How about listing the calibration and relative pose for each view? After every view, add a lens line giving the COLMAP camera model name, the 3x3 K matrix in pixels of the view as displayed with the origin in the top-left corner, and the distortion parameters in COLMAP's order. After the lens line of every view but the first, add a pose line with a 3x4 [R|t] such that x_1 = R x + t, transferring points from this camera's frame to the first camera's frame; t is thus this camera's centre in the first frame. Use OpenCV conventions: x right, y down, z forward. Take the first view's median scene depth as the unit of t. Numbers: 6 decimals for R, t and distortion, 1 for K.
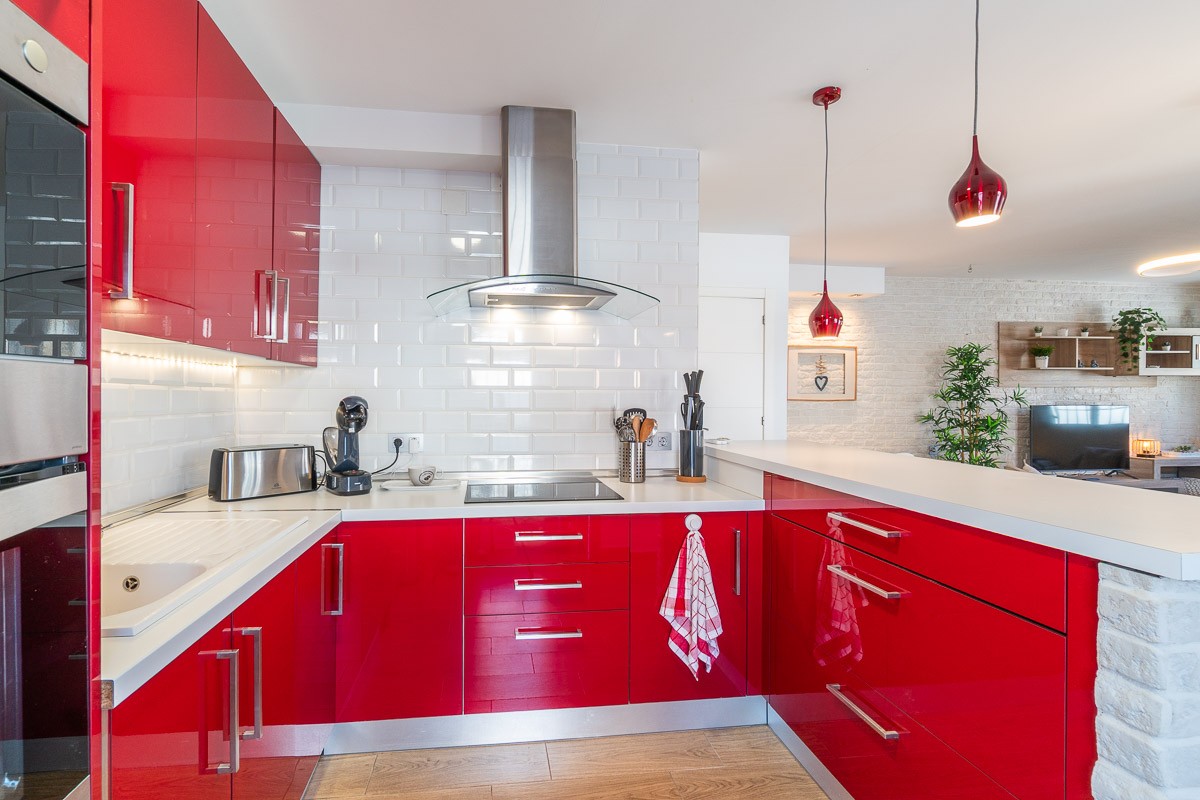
lens RADIAL K [[523.7, 0, 566.3], [0, 523.7, 399.6], [0, 0, 1]] dist [-0.002826, 0.001610]
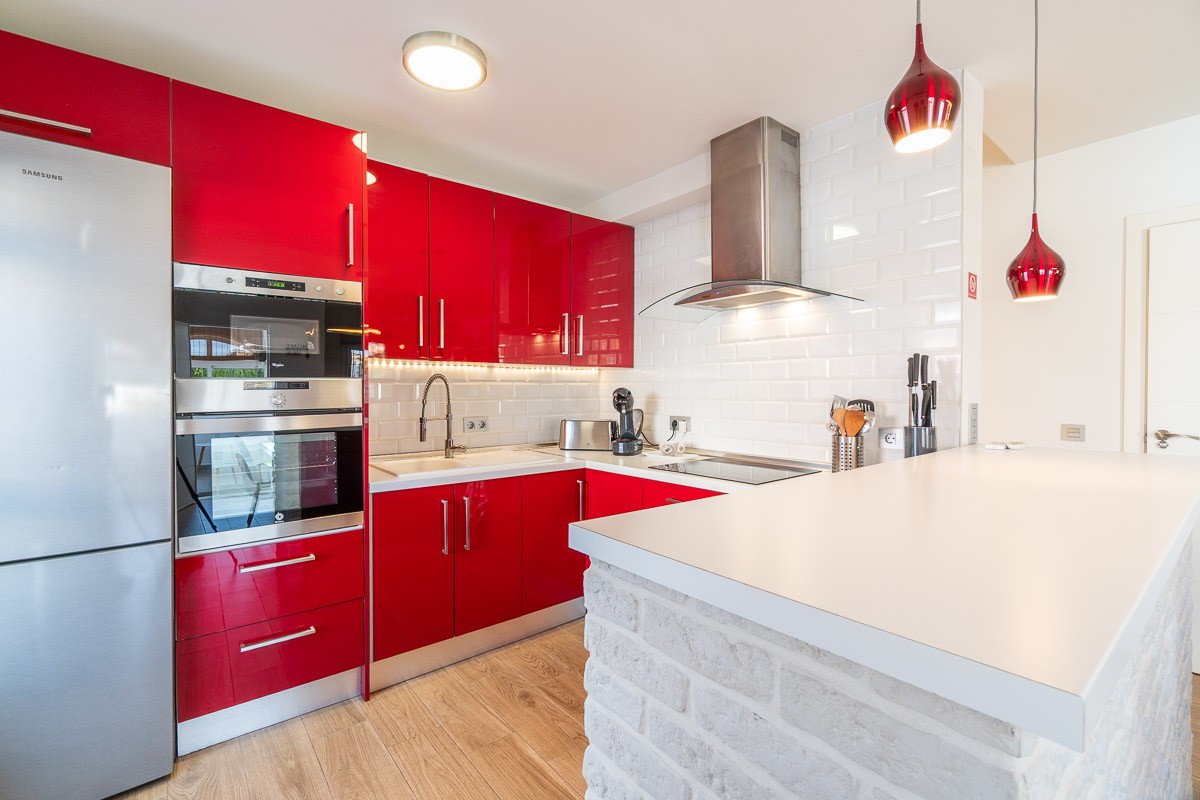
lens RADIAL K [[523.7, 0, 589.3], [0, 523.7, 395.0], [0, 0, 1]] dist [-0.002826, 0.001610]
pose [[0.539057, 0.005510, -0.842252, 0.655879], [0.000487, 0.999976, 0.006854, 0.002525], [0.842269, -0.004104, 0.539041, 0.123047]]
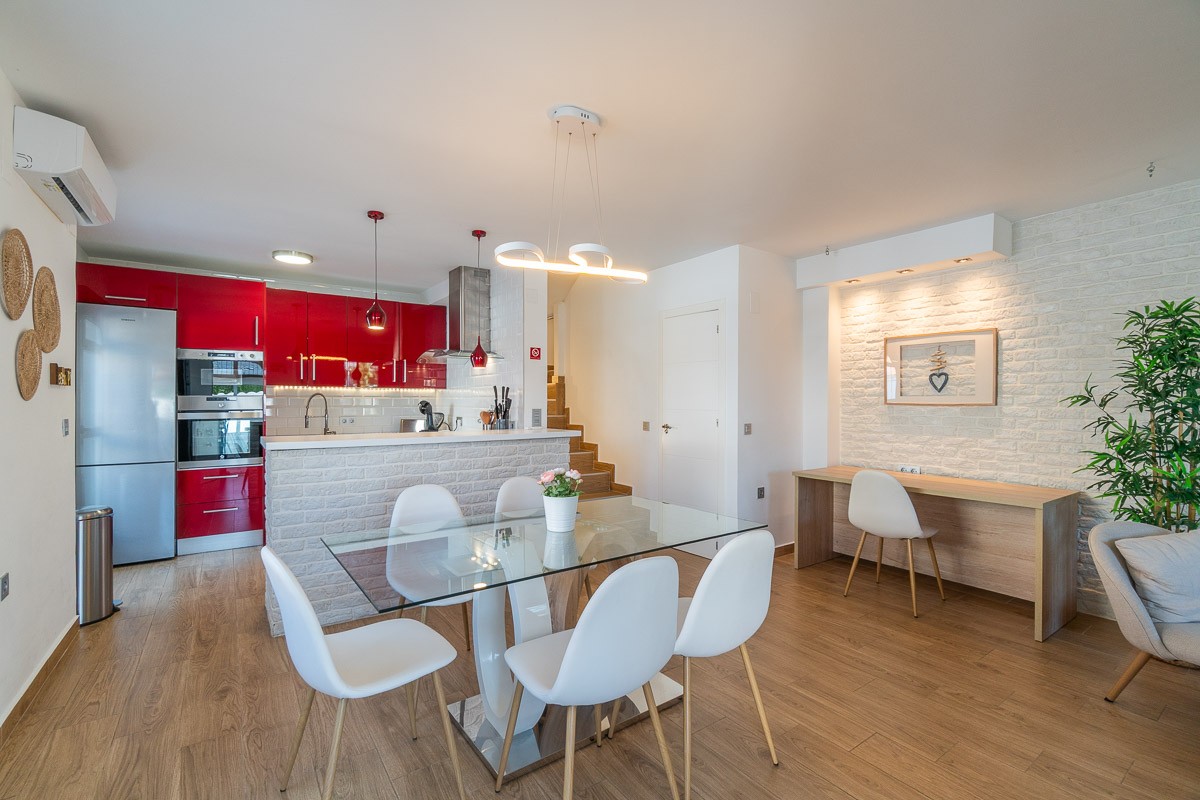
lens RADIAL K [[523.7, 0, 570.3], [0, 523.7, 403.9], [0, 0, 1]] dist [-0.002826, 0.001610]
pose [[0.474486, 0.004737, -0.880250, 1.113021], [-0.005325, 0.999983, 0.002511, 0.001337], [0.880247, 0.003496, 0.474503, 0.208503]]
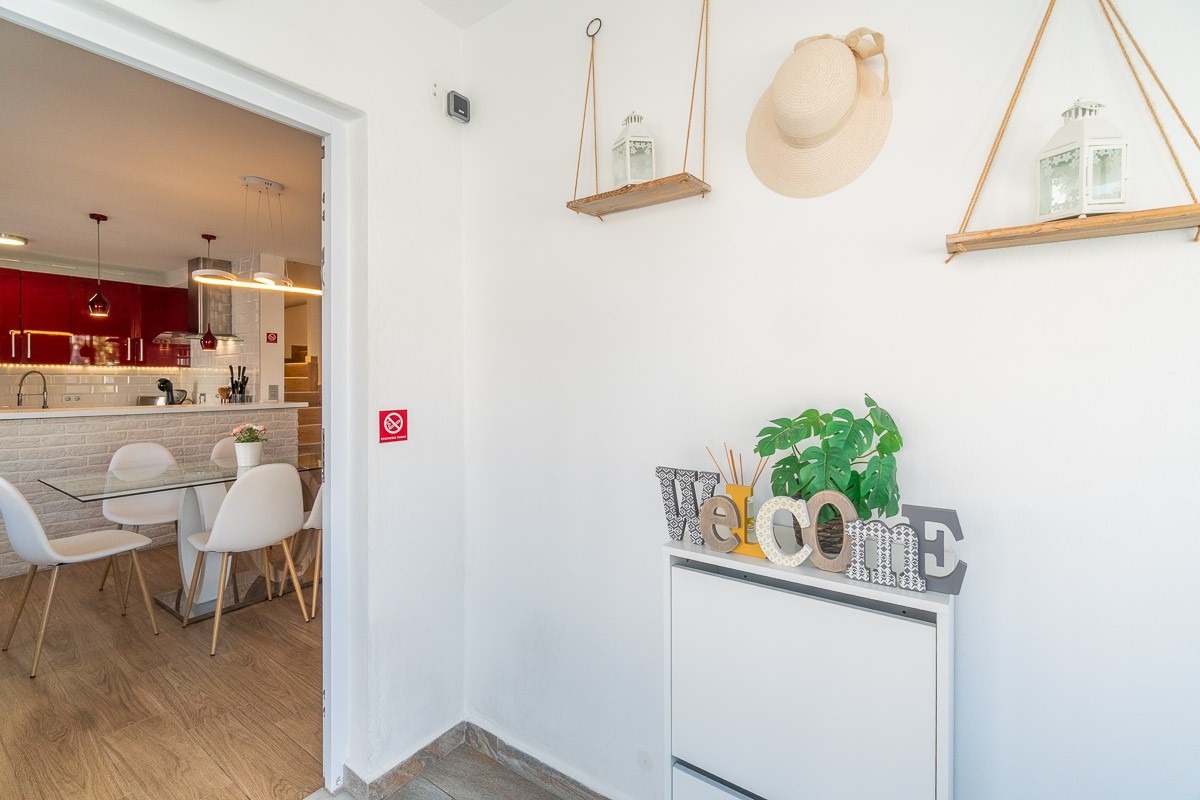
lens RADIAL K [[523.7, 0, 567.2], [0, 523.7, 381.1], [0, 0, 1]] dist [-0.002826, 0.001610]
pose [[0.744844, 0.000952, -0.667238, 1.354060], [-0.002547, 0.999996, -0.001417, 0.003618], [0.667233, 0.002755, 0.744844, 0.197041]]
